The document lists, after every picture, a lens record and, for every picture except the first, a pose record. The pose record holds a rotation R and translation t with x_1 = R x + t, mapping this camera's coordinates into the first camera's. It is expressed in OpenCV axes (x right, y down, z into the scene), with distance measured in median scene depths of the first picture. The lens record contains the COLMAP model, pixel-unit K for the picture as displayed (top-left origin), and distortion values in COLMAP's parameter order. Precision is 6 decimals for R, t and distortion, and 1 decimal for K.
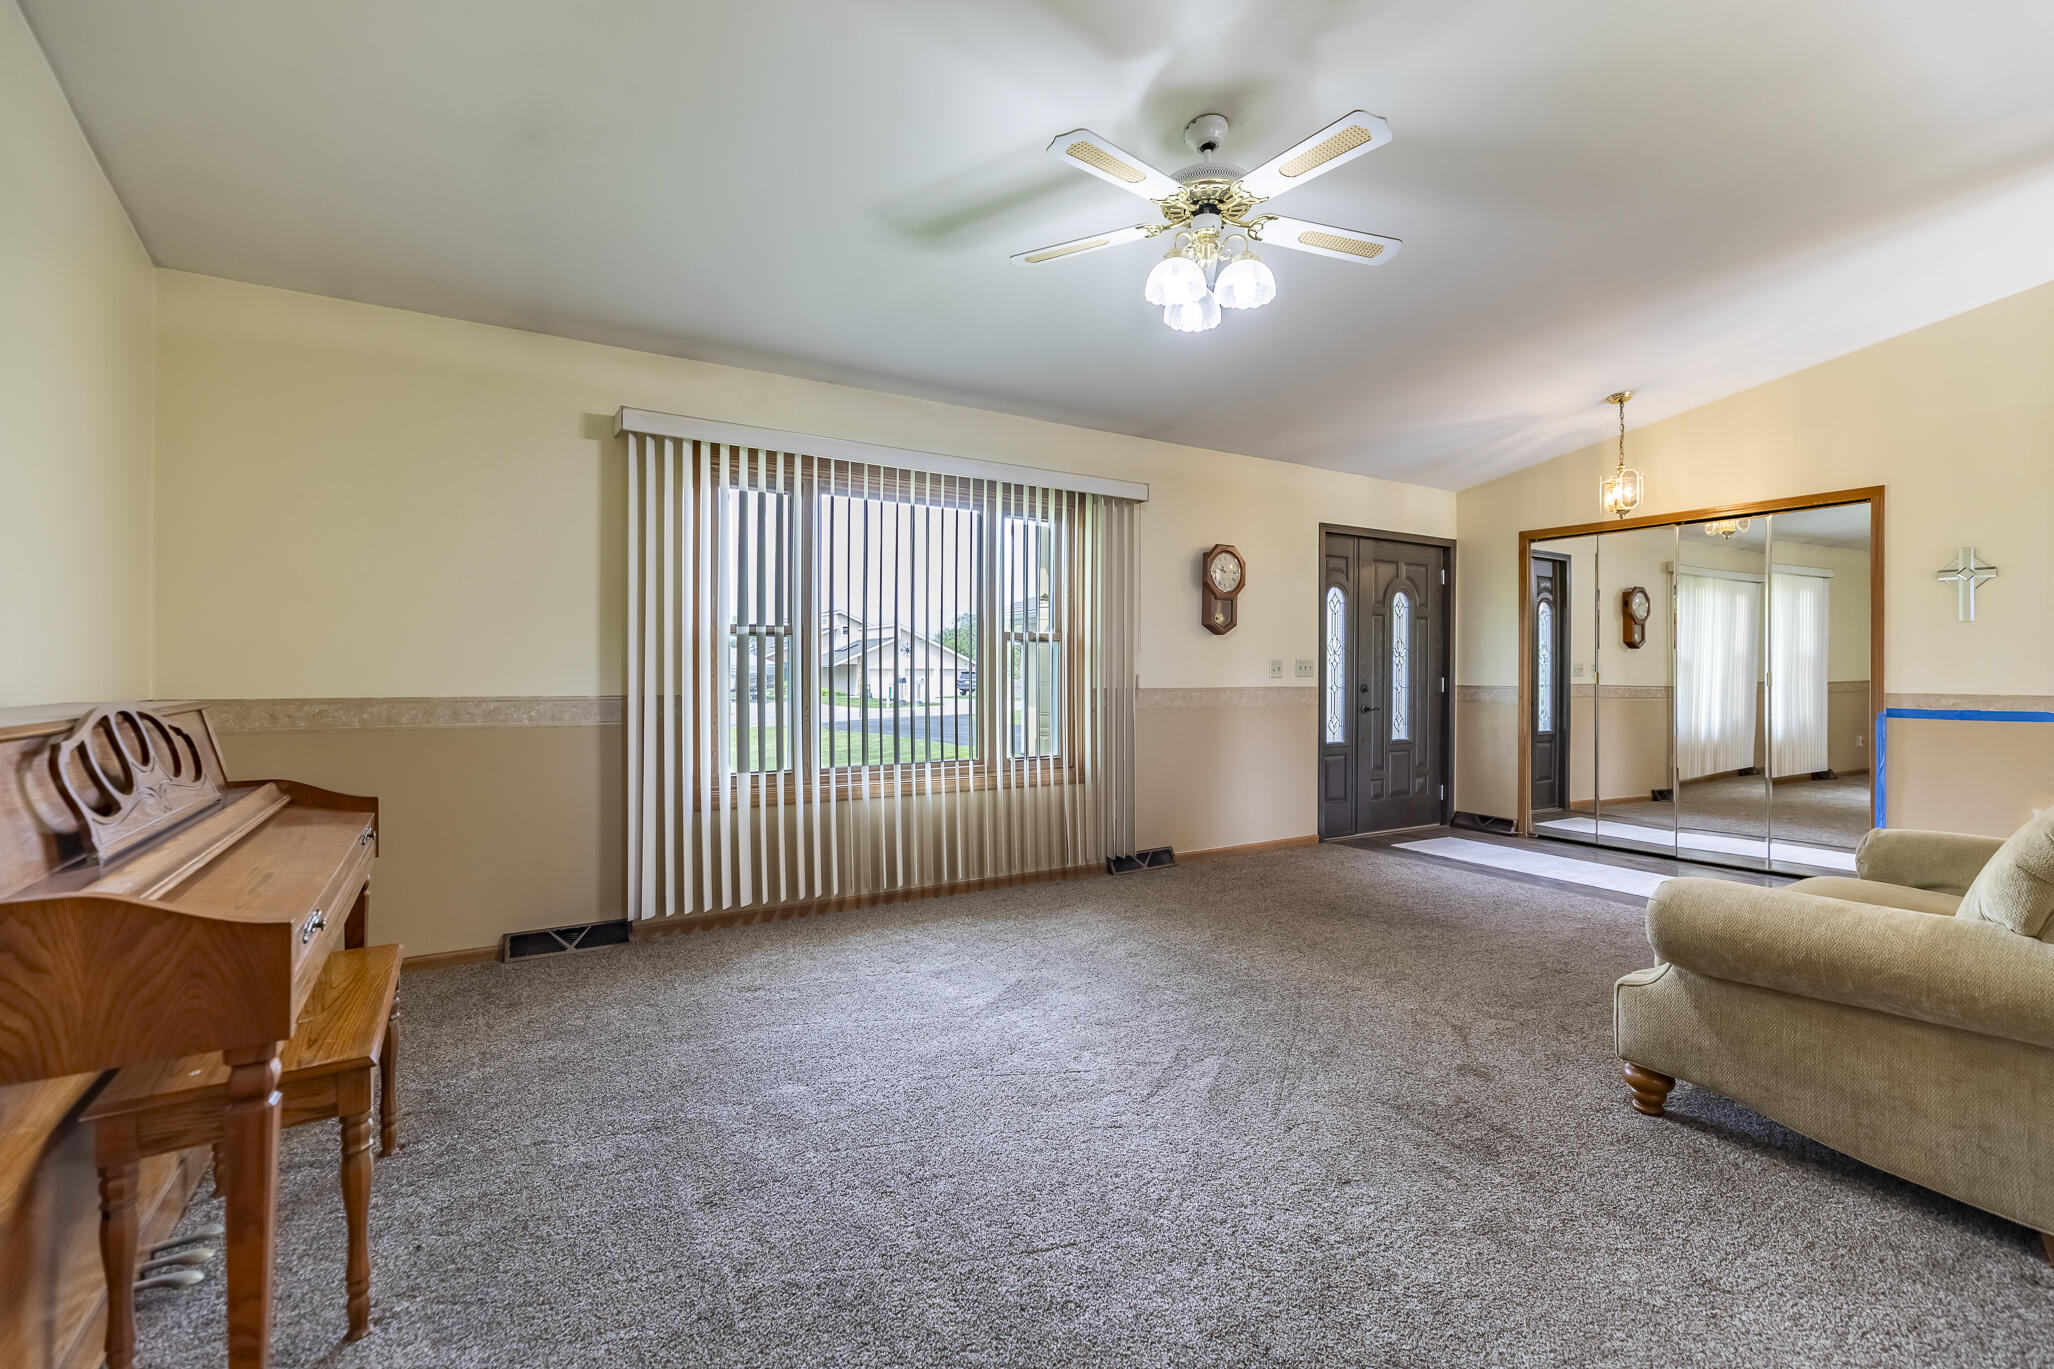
lens RADIAL K [[936.2, 0, 1039.9], [0, 936.2, 677.0], [0, 0, 1]] dist [0.001251, -0.000399]
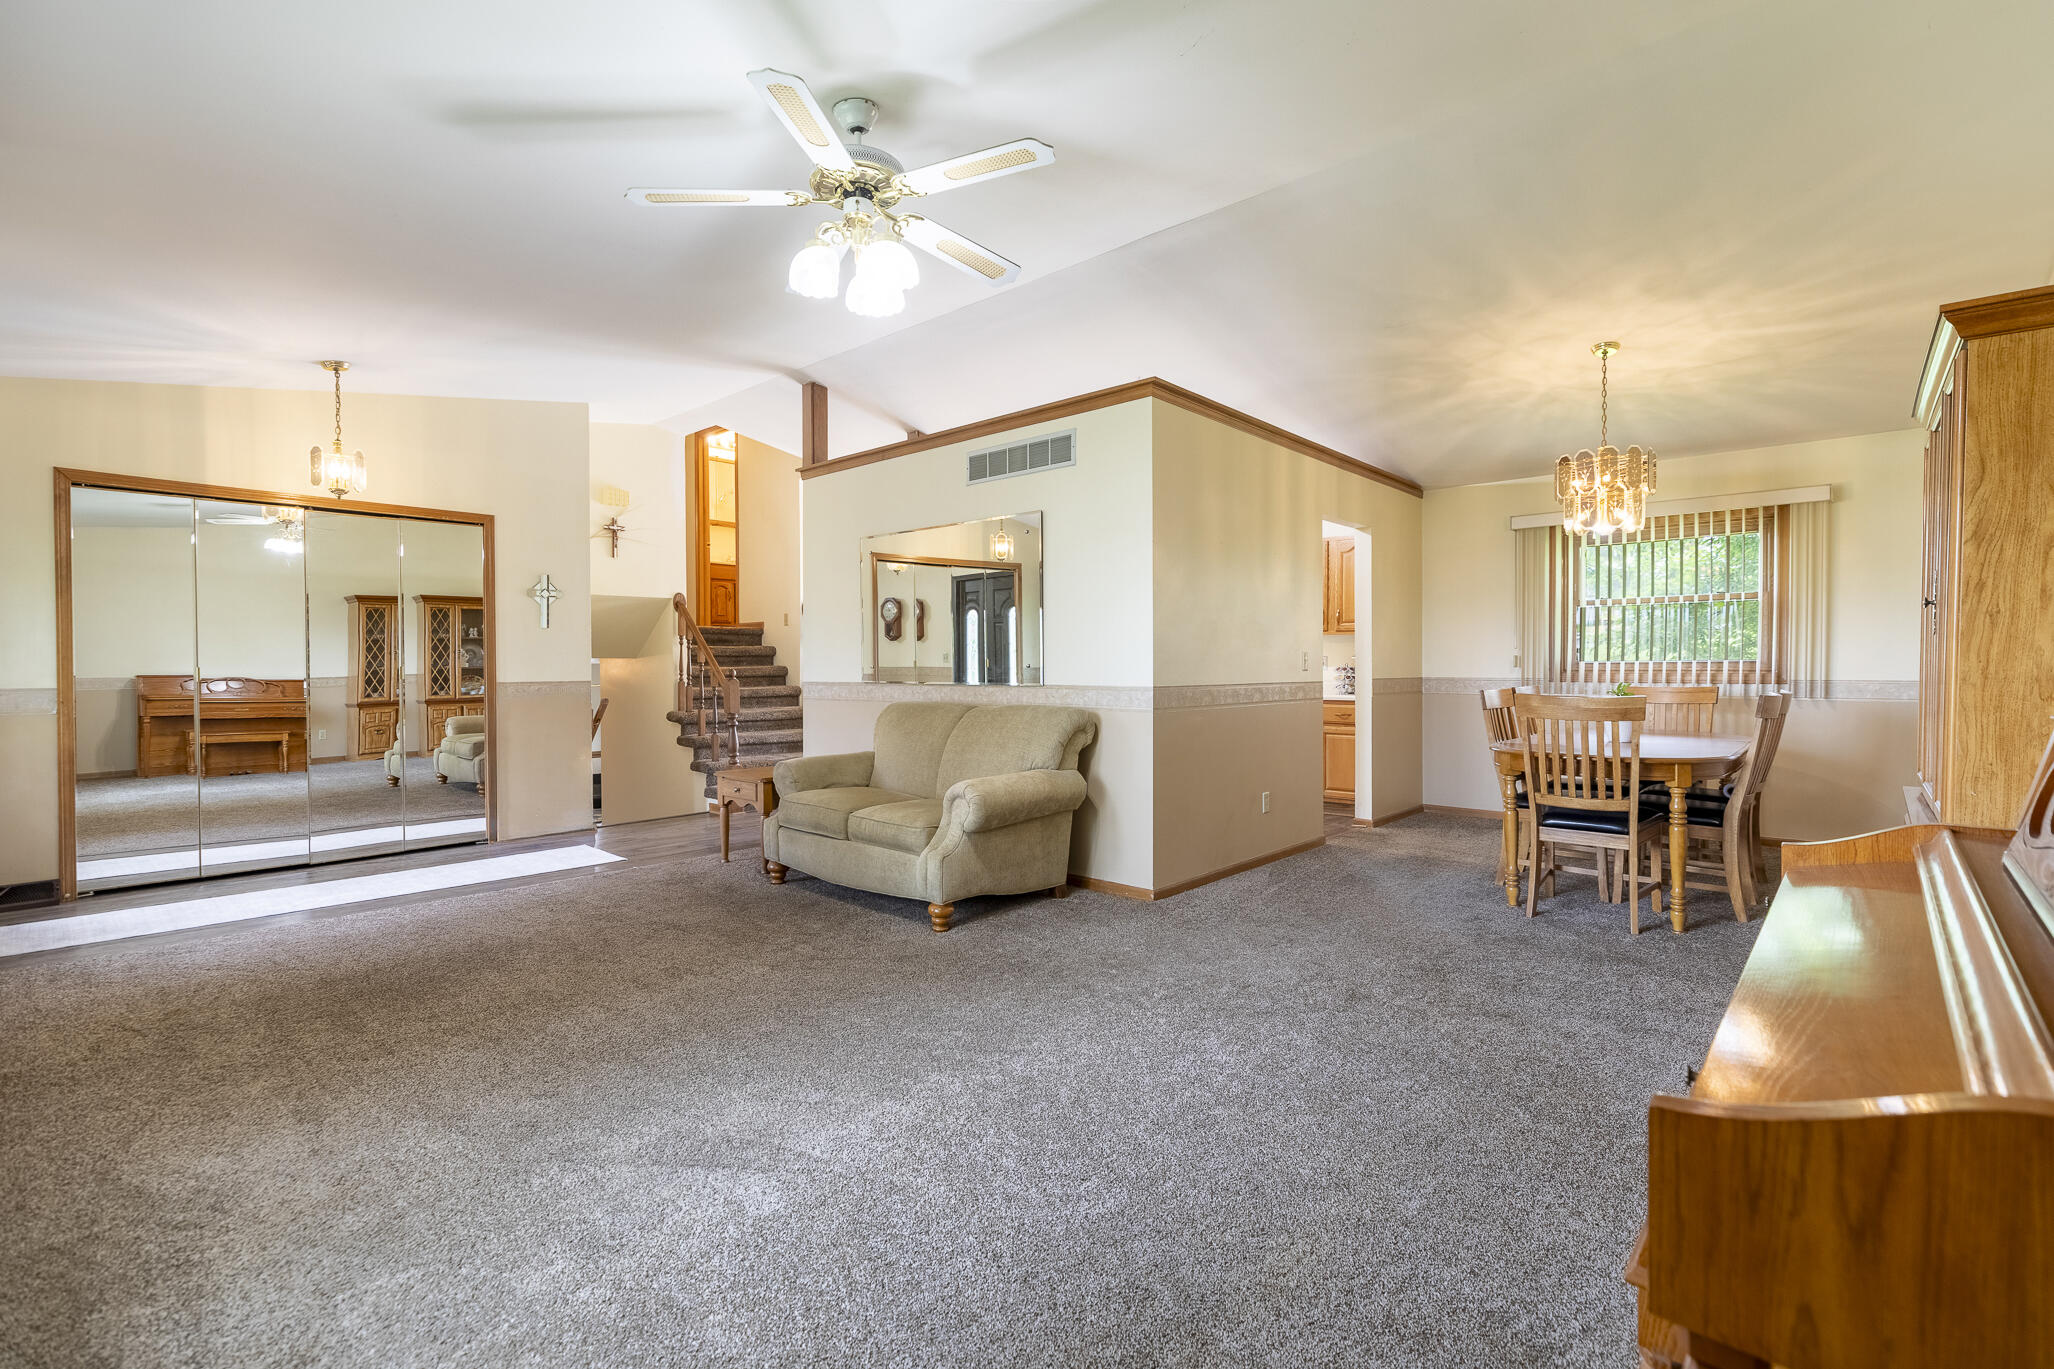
lens RADIAL K [[936.2, 0, 1031.3], [0, 936.2, 678.8], [0, 0, 1]] dist [0.001251, -0.000399]
pose [[-0.296803, -0.015017, 0.954821, -0.602493], [0.008361, 0.999797, 0.018324, -0.005691], [-0.954902, 0.013422, -0.296617, 0.828948]]
